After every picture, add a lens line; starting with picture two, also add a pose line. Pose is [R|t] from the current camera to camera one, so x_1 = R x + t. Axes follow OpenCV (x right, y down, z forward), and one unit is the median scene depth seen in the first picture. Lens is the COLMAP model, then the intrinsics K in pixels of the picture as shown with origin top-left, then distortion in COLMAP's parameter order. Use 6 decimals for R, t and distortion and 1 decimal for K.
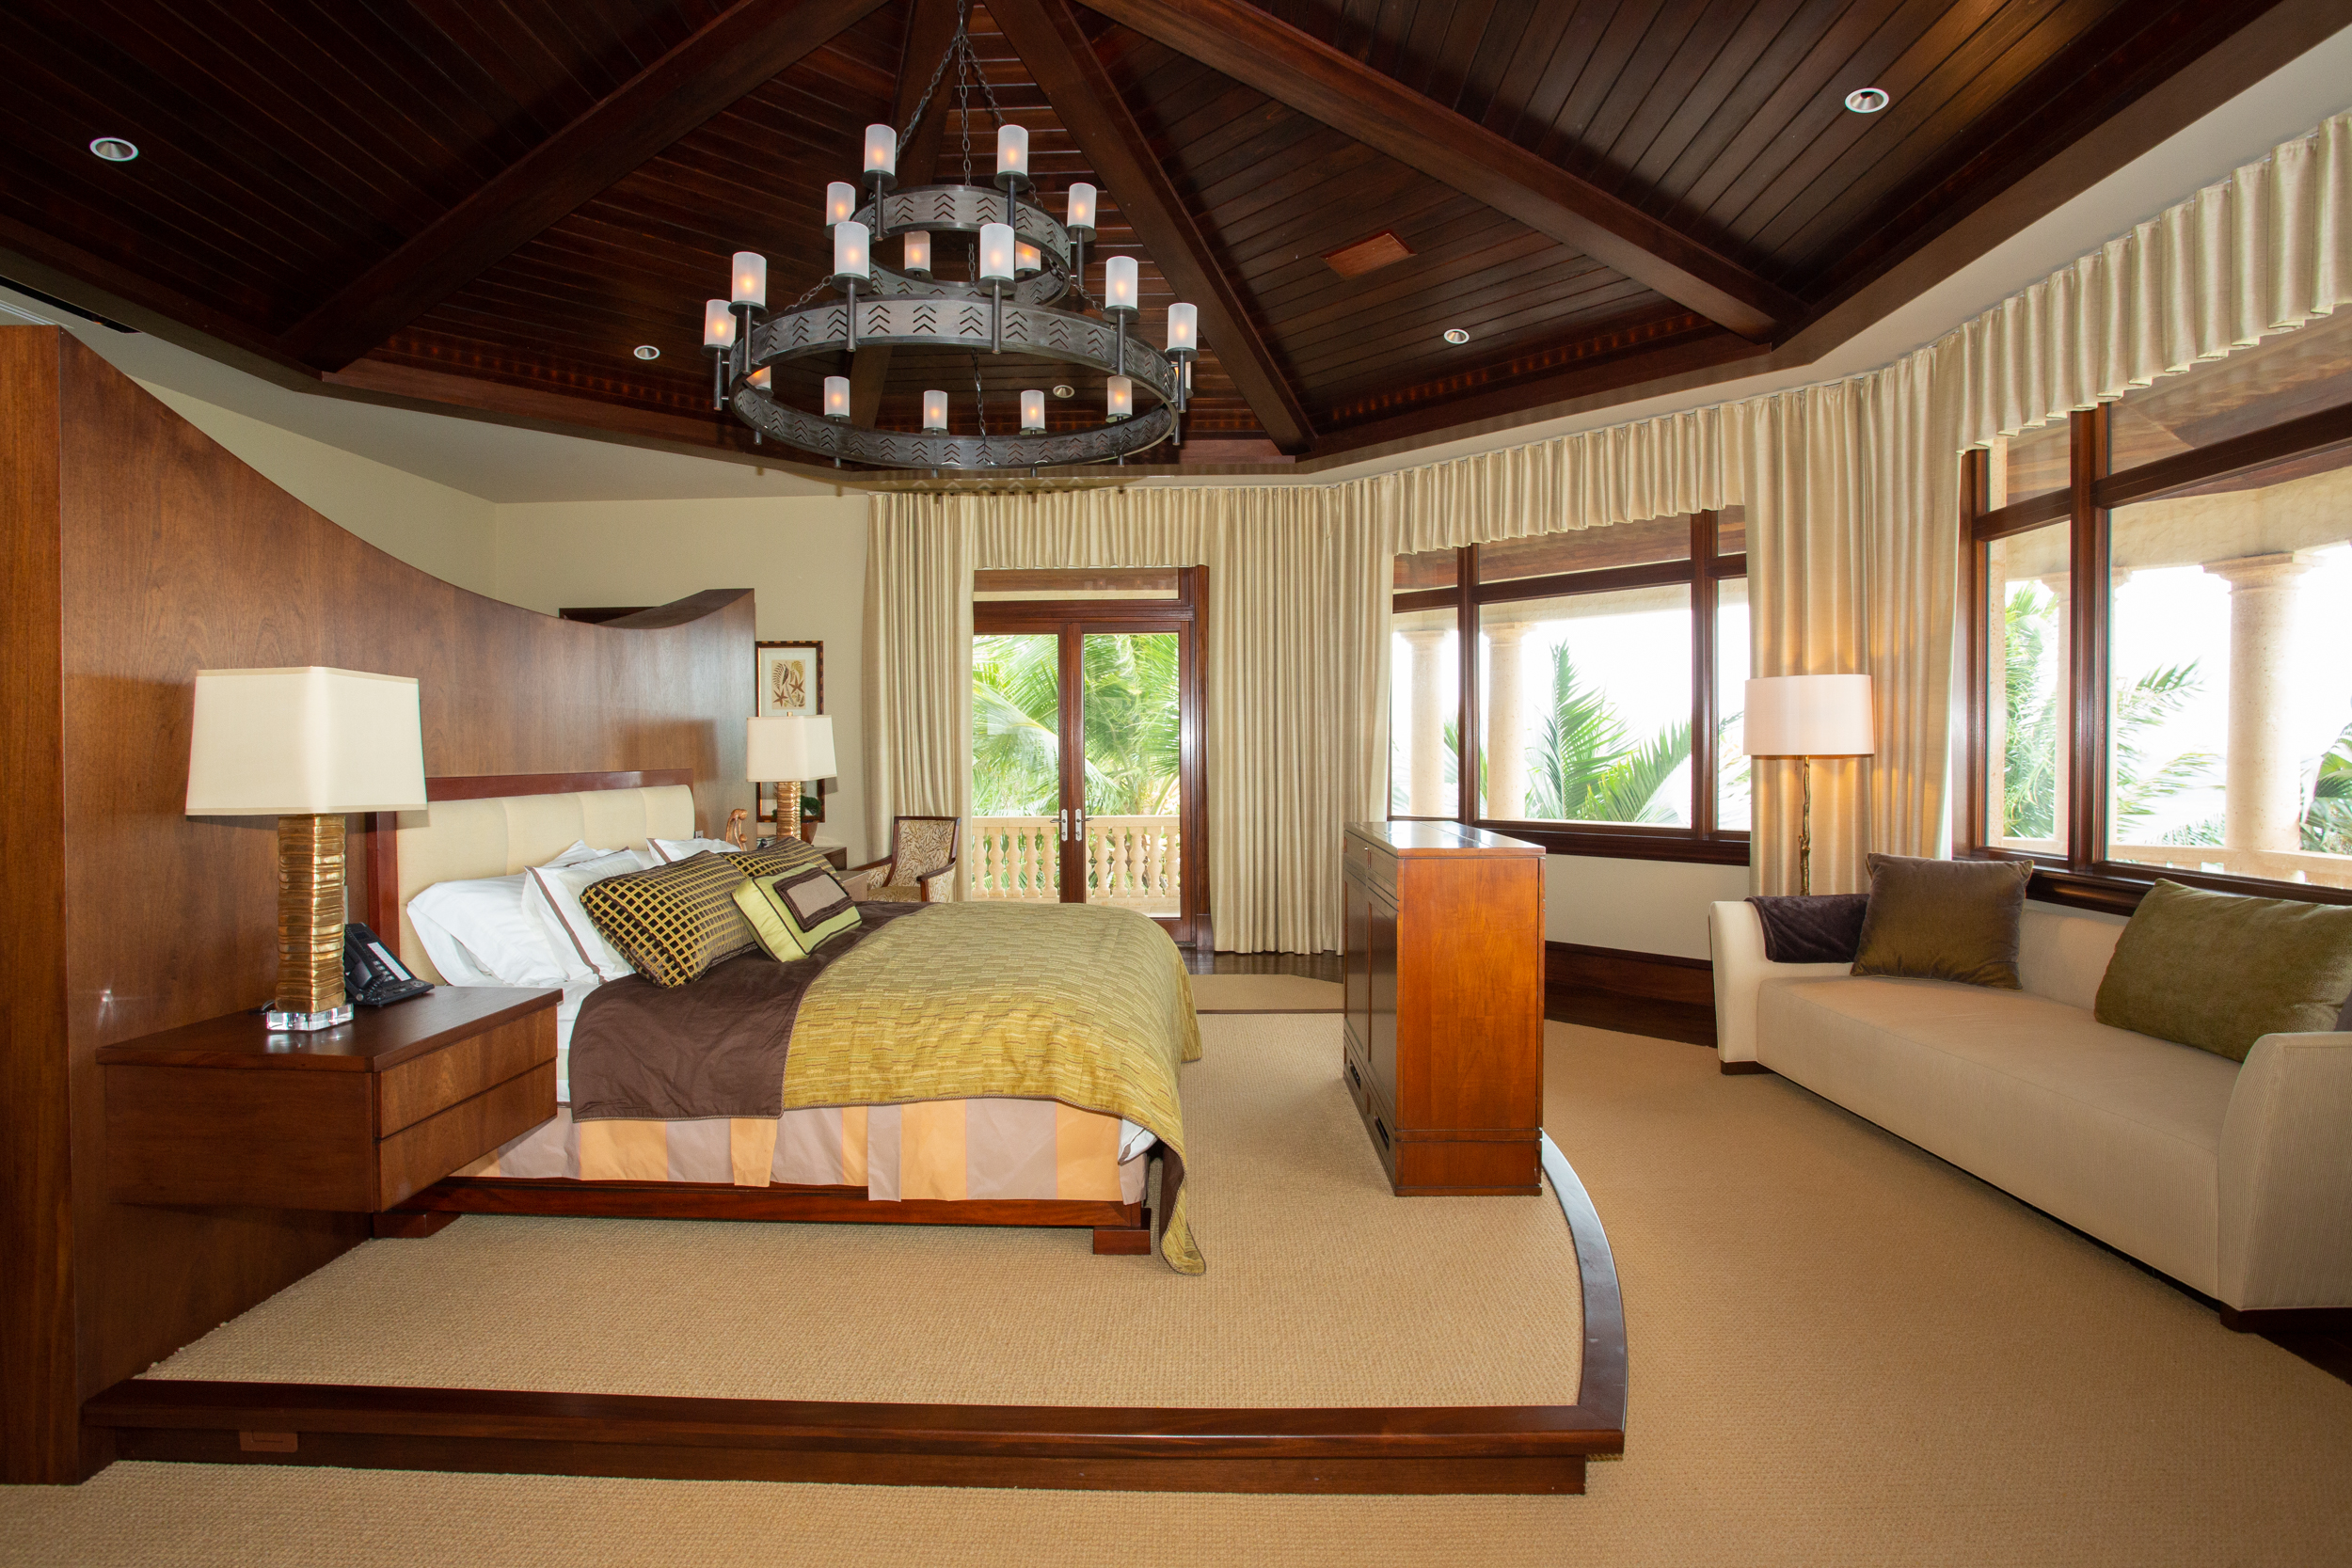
lens RADIAL K [[1170.3, 0, 1154.0], [0, 1170.3, 780.0], [0, 0, 1]] dist [-0.021788, -0.000313]
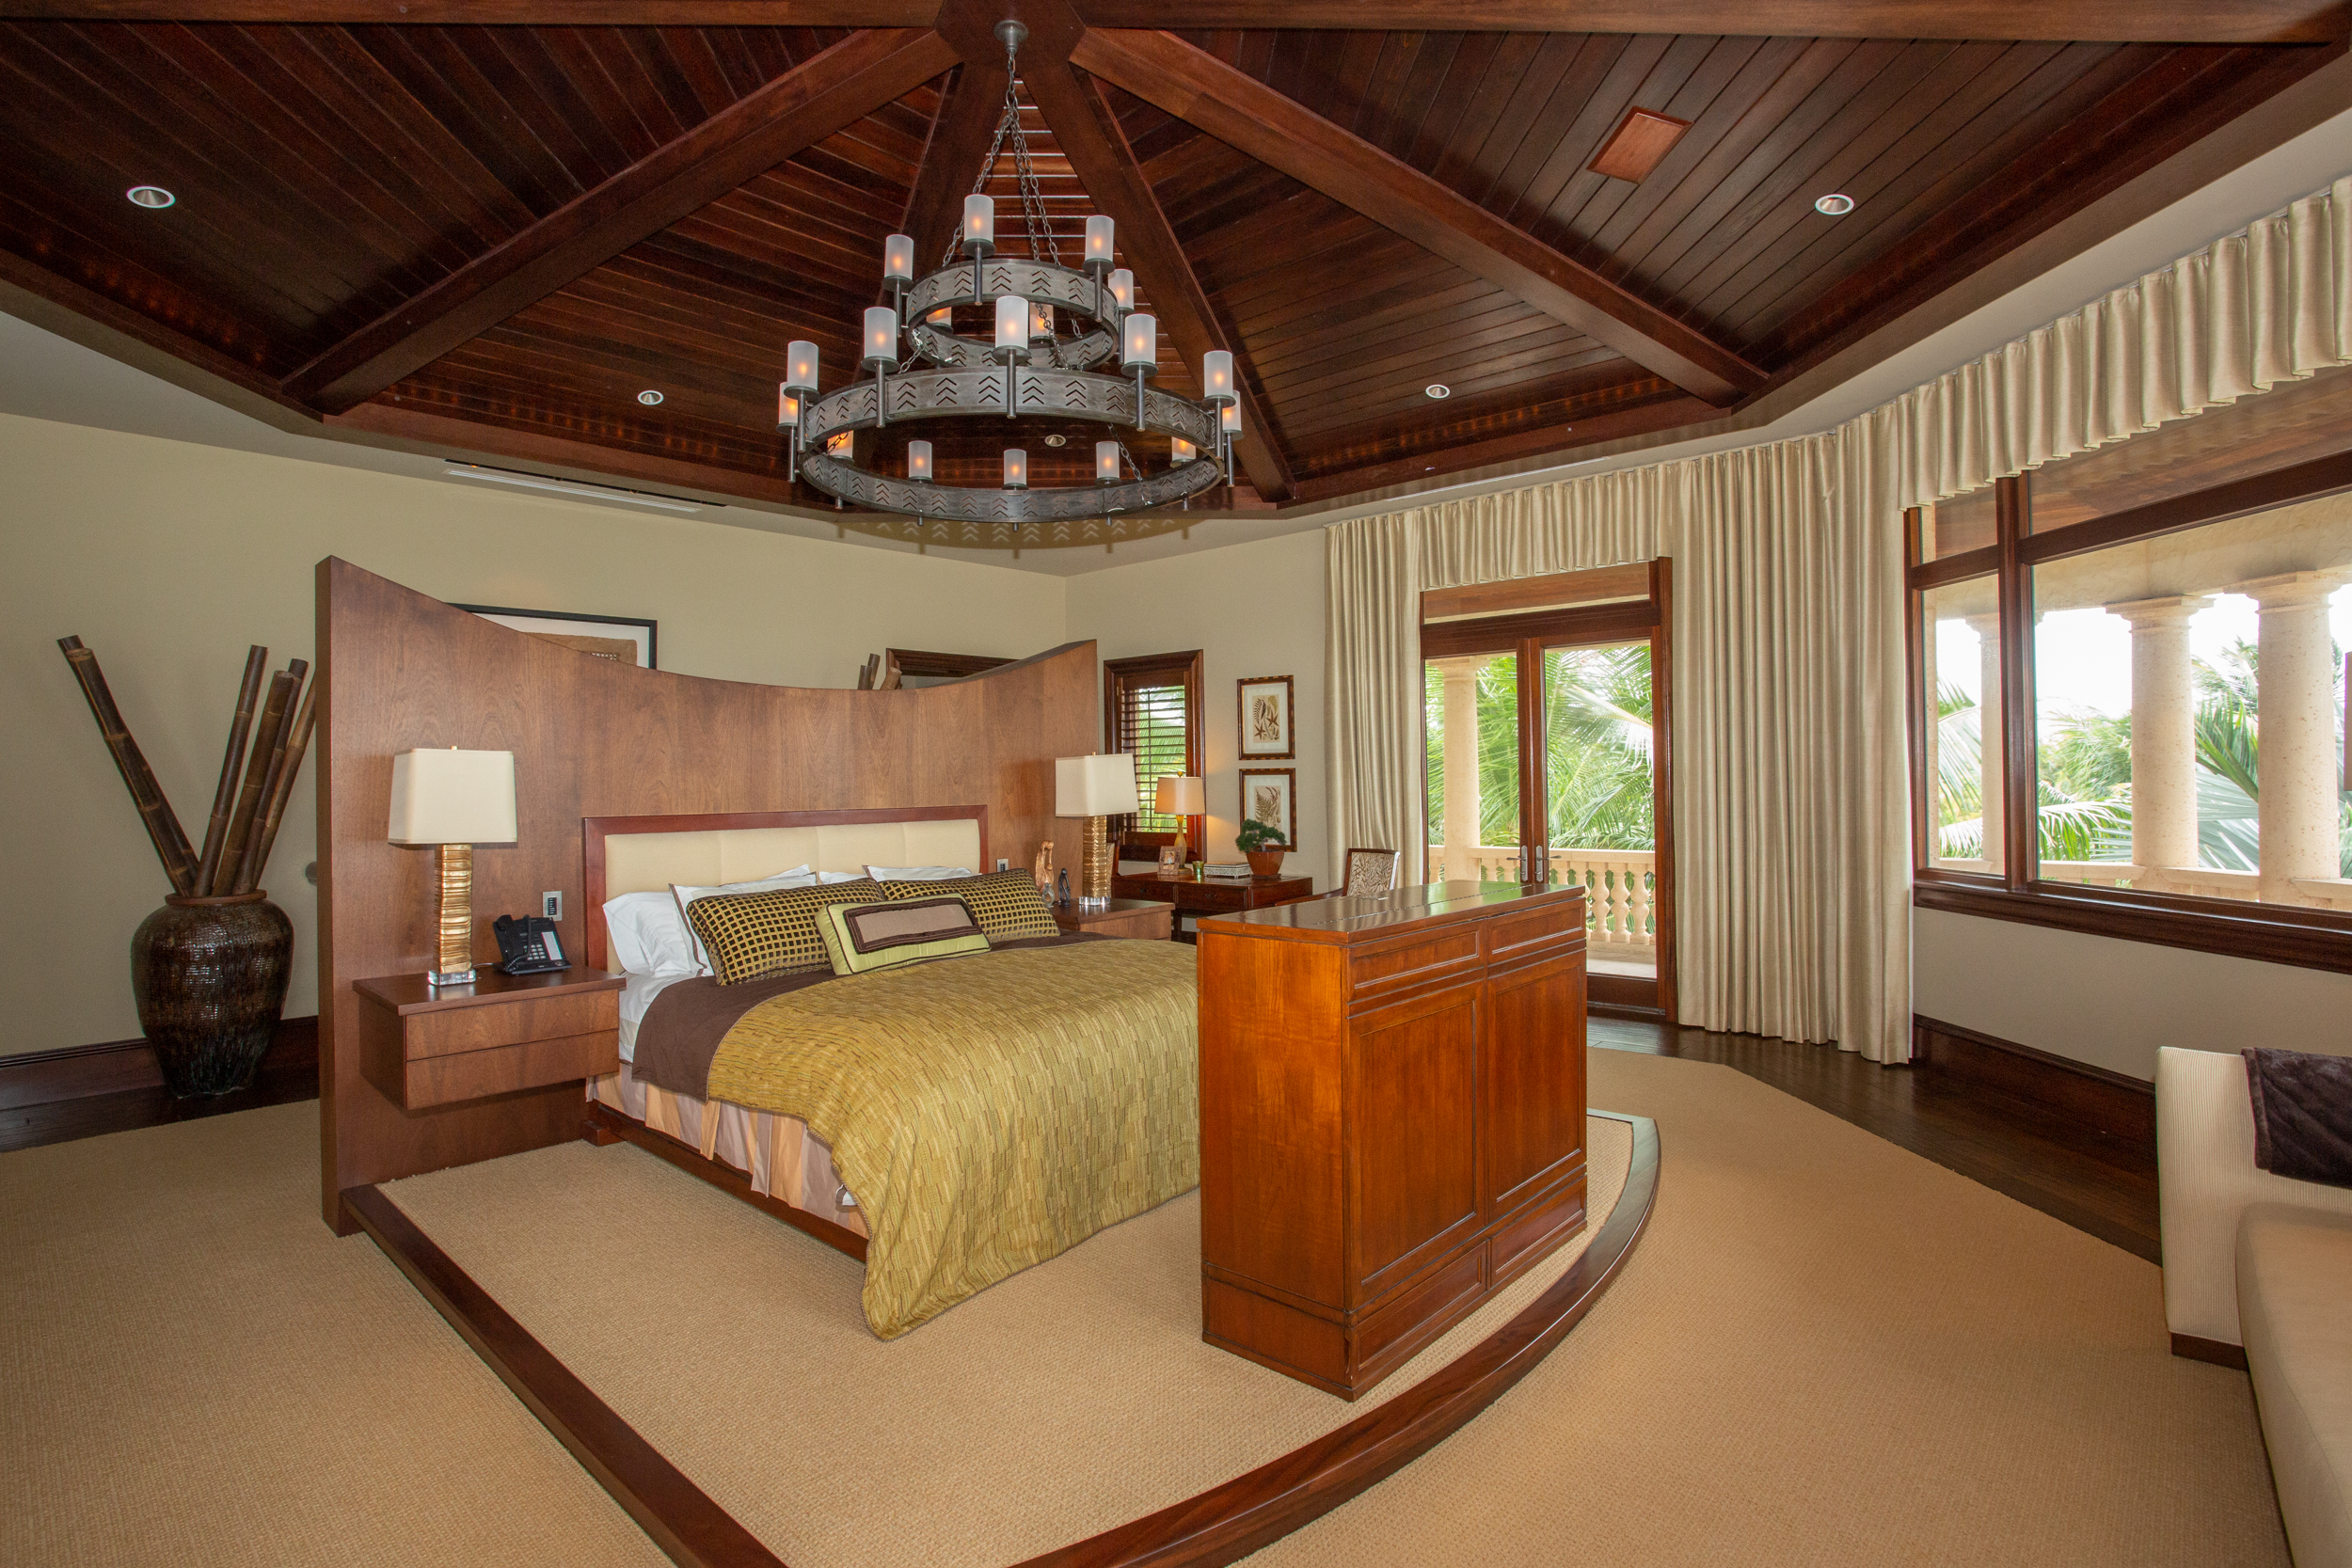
lens RADIAL K [[1170.3, 0, 1161.2], [0, 1170.3, 774.9], [0, 0, 1]] dist [-0.021788, -0.000313]
pose [[0.748841, -0.004747, -0.662733, 0.596272], [-0.007754, 0.999843, -0.015924, -0.026201], [0.662705, 0.017064, 0.748686, 0.284952]]
